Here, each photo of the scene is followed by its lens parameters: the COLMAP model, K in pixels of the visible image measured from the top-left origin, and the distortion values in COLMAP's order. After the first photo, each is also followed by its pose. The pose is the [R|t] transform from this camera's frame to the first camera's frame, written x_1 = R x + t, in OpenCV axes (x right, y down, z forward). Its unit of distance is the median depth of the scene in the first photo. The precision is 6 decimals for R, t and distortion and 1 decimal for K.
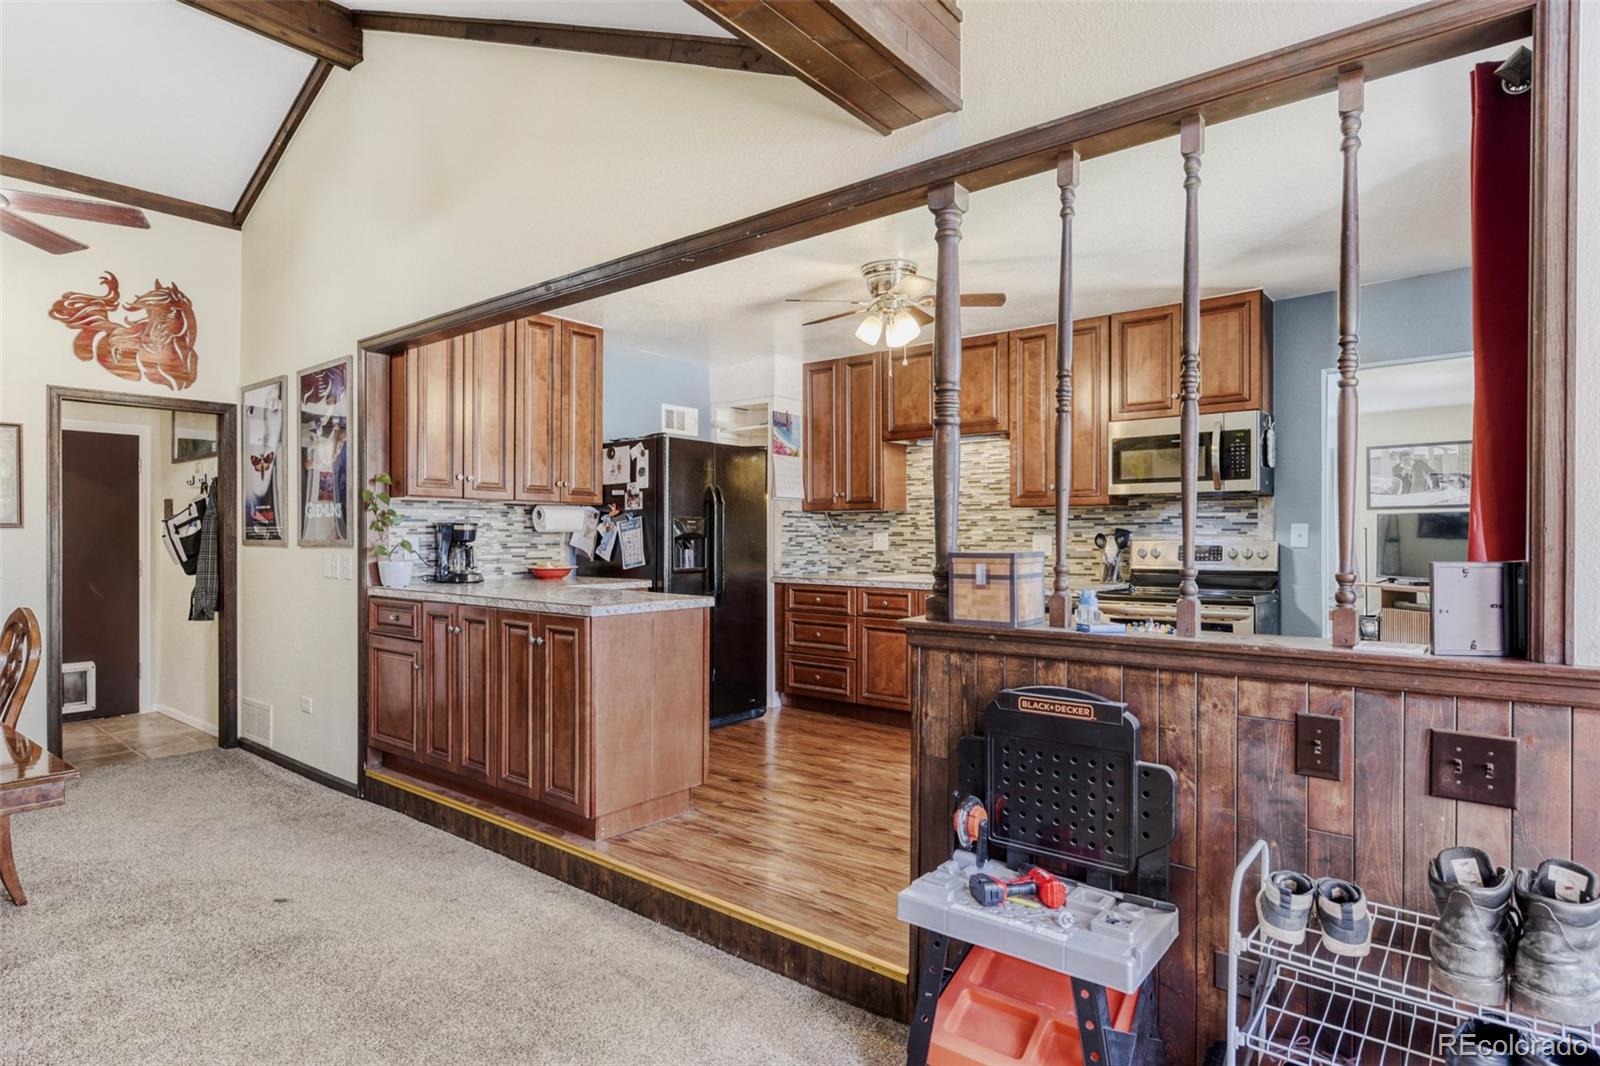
lens RADIAL K [[862.0, 0, 800.4], [0, 862.0, 536.6], [0, 0, 1]] dist [-0.000300, 0.000872]
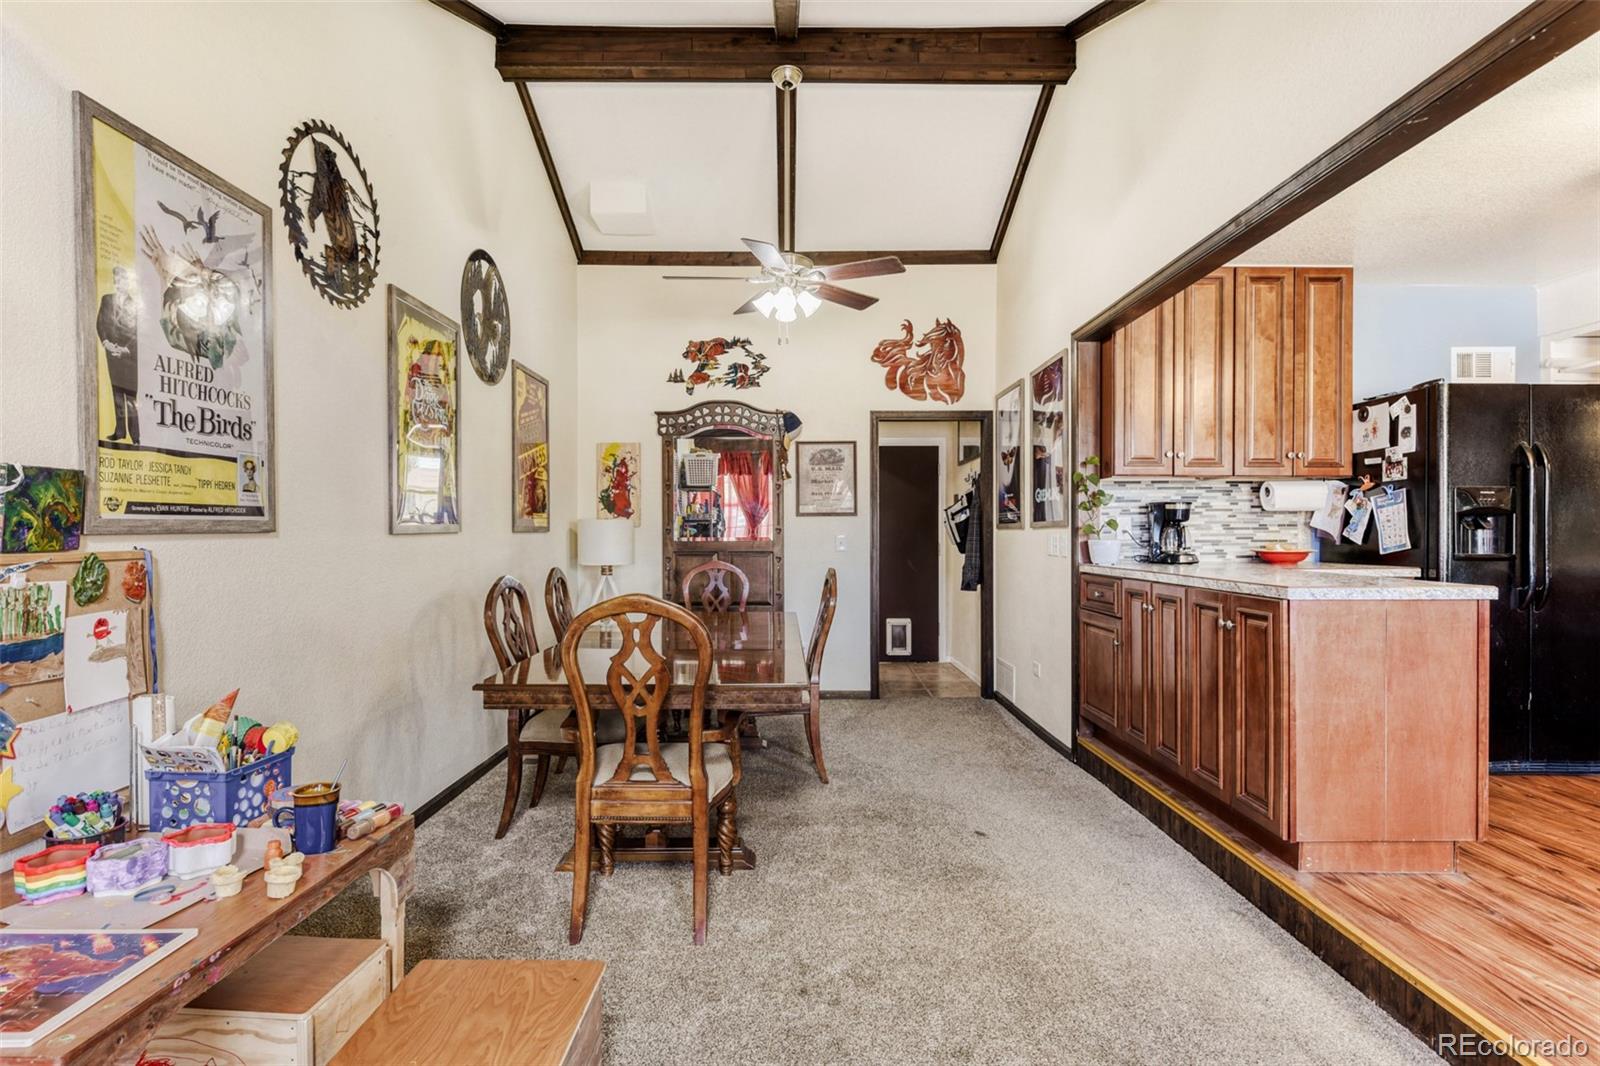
lens RADIAL K [[809.8, 0, 798.0], [0, 809.8, 536.7], [0, 0, 1]] dist [0.001884, -0.001799]
pose [[0.632432, -0.001503, -0.774615, 0.040275], [0.003514, 0.999993, 0.000929, 0.018534], [0.774608, -0.003310, 0.632433, 0.085901]]
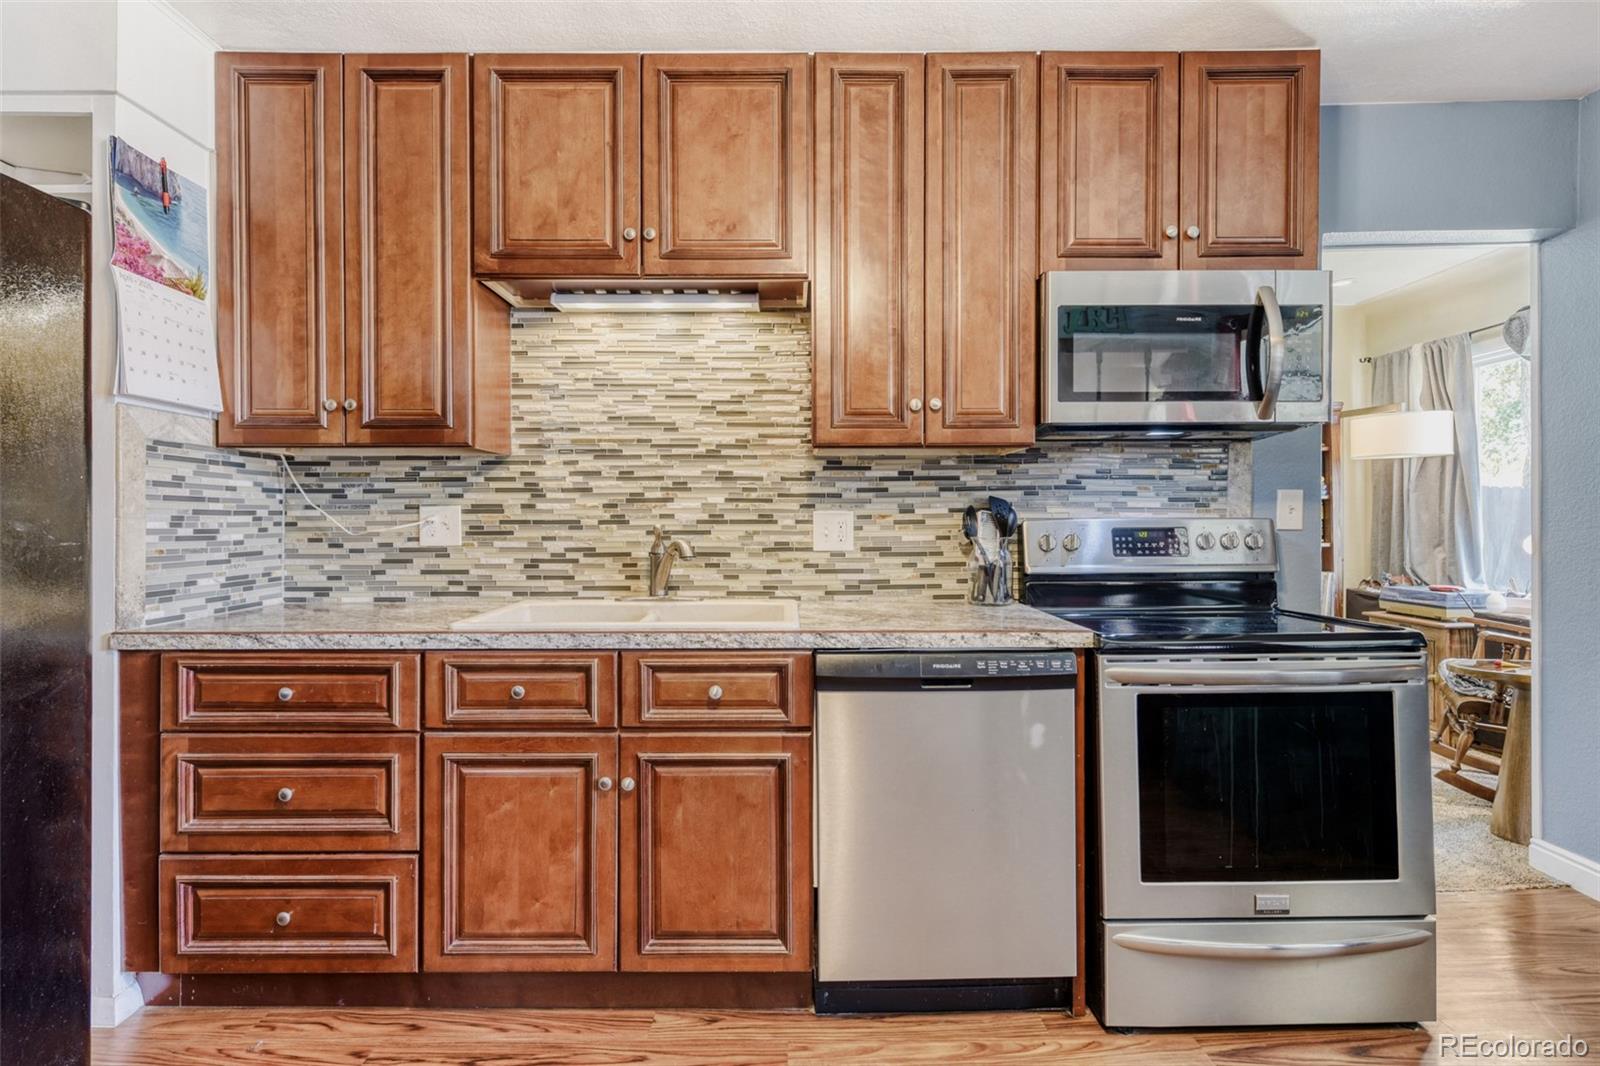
lens RADIAL K [[797.2, 0, 802.2], [0, 797.2, 520.9], [0, 0, 1]] dist [0.004139, -0.001232]
pose [[0.769779, -0.002307, 0.638306, -0.031973], [0.003503, 0.999994, -0.000611, 0.005706], [-0.638300, 0.002707, 0.769783, 0.793939]]
